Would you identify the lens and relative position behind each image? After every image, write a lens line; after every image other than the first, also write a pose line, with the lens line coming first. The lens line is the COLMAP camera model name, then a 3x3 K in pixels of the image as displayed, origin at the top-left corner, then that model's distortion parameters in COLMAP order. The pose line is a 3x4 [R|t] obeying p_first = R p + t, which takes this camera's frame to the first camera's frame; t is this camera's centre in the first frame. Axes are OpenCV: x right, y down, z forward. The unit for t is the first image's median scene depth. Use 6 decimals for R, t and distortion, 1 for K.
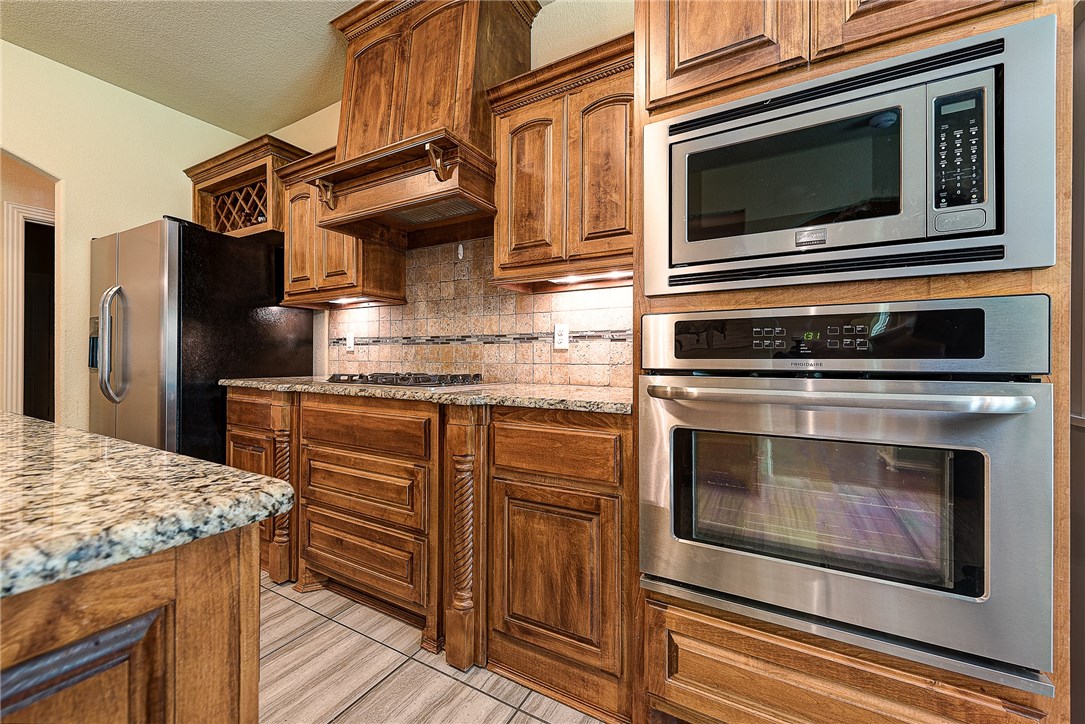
lens RADIAL K [[428.1, 0, 548.7], [0, 428.1, 357.5], [0, 0, 1]] dist [0.006040, -0.000360]
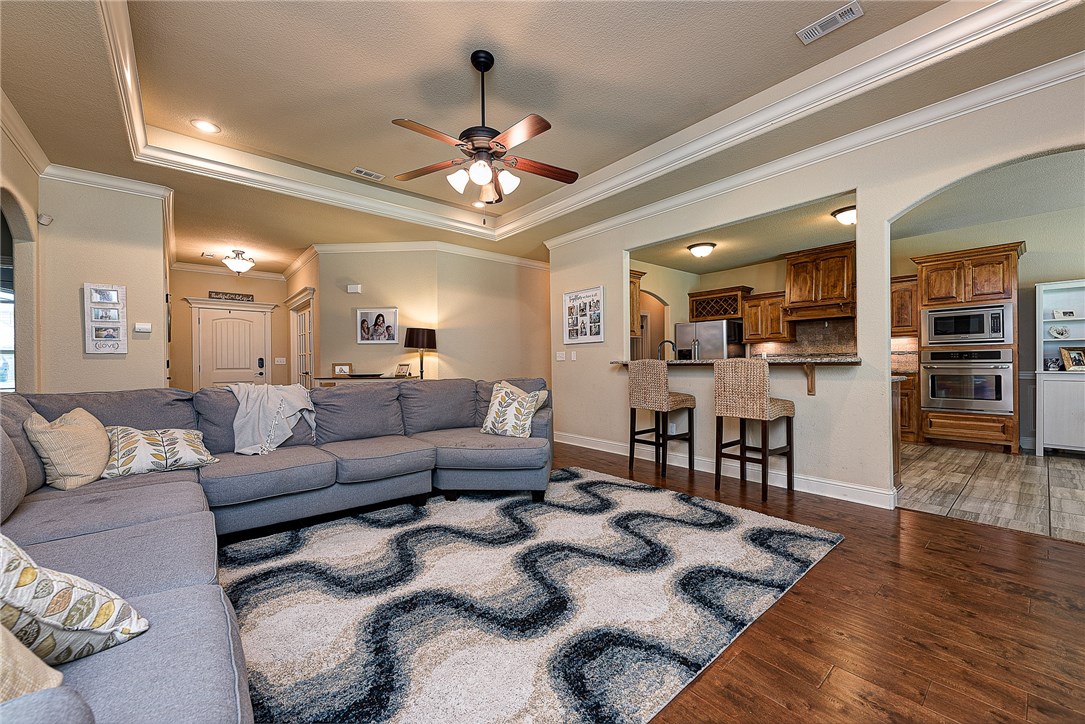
lens RADIAL K [[425.5, 0, 541.4], [0, 425.5, 363.8], [0, 0, 1]] dist [0.001279, -0.000110]
pose [[0.934956, -0.011670, -0.354573, -1.947846], [0.012480, 0.999922, -0.000002, -0.009833], [0.354545, -0.004423, 0.935028, -4.658403]]
